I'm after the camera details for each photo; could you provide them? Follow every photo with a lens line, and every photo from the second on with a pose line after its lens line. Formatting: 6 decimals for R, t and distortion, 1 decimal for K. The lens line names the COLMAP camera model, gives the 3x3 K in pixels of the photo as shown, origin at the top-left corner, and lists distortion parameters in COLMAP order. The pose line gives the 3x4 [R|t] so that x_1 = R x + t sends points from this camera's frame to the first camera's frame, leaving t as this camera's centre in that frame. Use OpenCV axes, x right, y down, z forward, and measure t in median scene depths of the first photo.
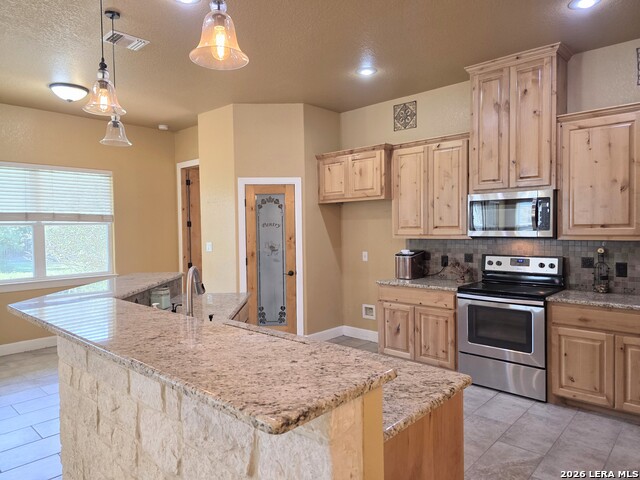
lens RADIAL K [[433.3, 0, 319.5], [0, 433.3, 242.9], [0, 0, 1]] dist [0.039060, -0.004552]
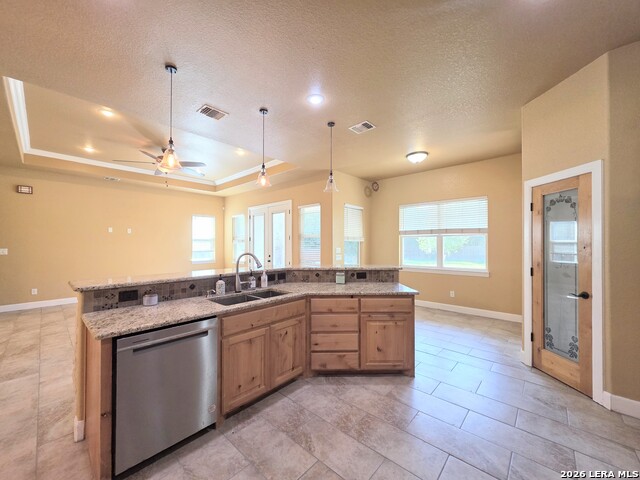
lens RADIAL K [[254.8, 0, 315.0], [0, 254.8, 242.5], [0, 0, 1]] dist [0.001094, -0.000318]
pose [[-0.002408, 0.004123, -0.999989, 0.388049], [-0.034411, 0.999399, 0.004203, -0.004943], [0.999405, 0.034421, -0.002264, 0.578367]]
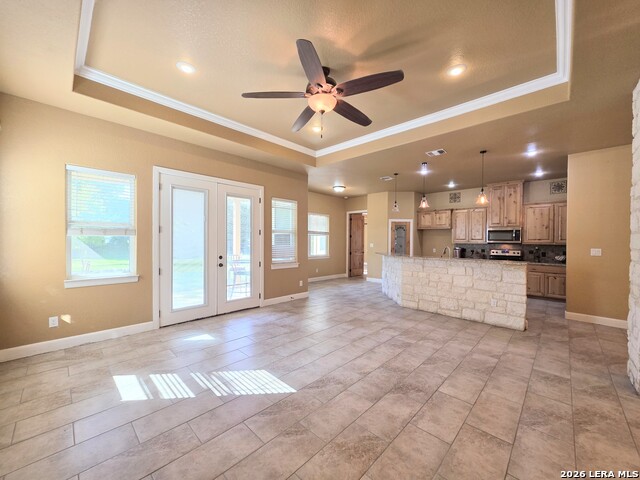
lens RADIAL K [[254.8, 0, 315.4], [0, 254.8, 242.8], [0, 0, 1]] dist [0.001094, -0.000318]
pose [[0.999528, 0.021522, -0.021942, -0.630165], [-0.022080, 0.999430, -0.025525, 0.045740], [0.021380, 0.025997, 0.999433, -0.585467]]
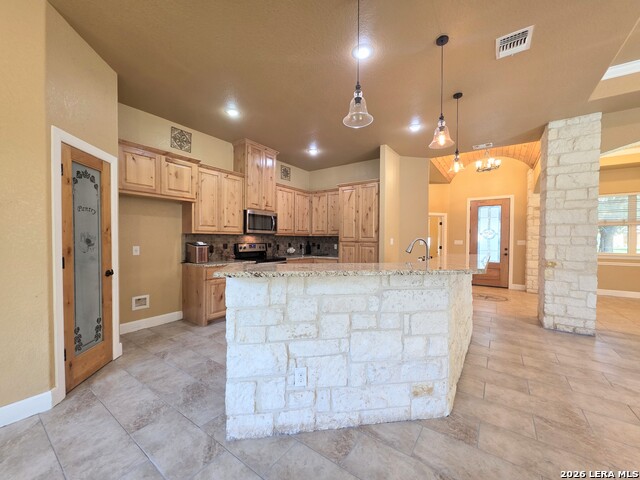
lens RADIAL K [[254.8, 0, 316.6], [0, 254.8, 243.3], [0, 0, 1]] dist [0.001094, -0.000318]
pose [[-0.128613, -0.003539, 0.991689, -0.620625], [0.029606, 0.999534, 0.007407, 0.024387], [-0.991253, 0.030312, -0.128448, 0.719664]]
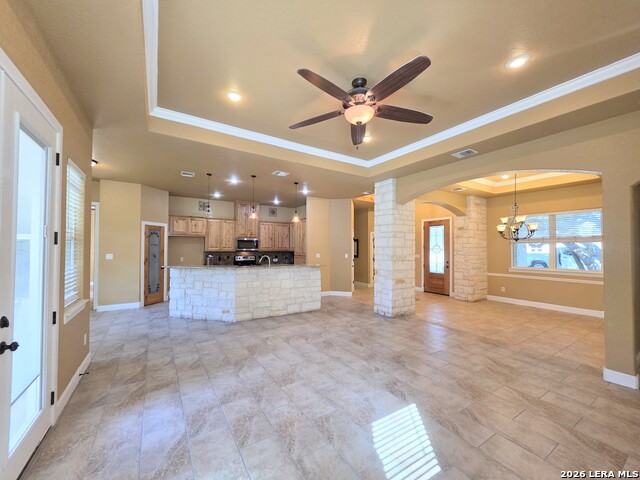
lens RADIAL K [[254.8, 0, 317.4], [0, 254.8, 242.3], [0, 0, 1]] dist [0.001094, -0.000318]
pose [[0.248598, 0.034230, 0.968002, -1.175956], [0.023921, 0.998854, -0.041464, 0.016435], [-0.968311, 0.033464, 0.247494, -0.069675]]
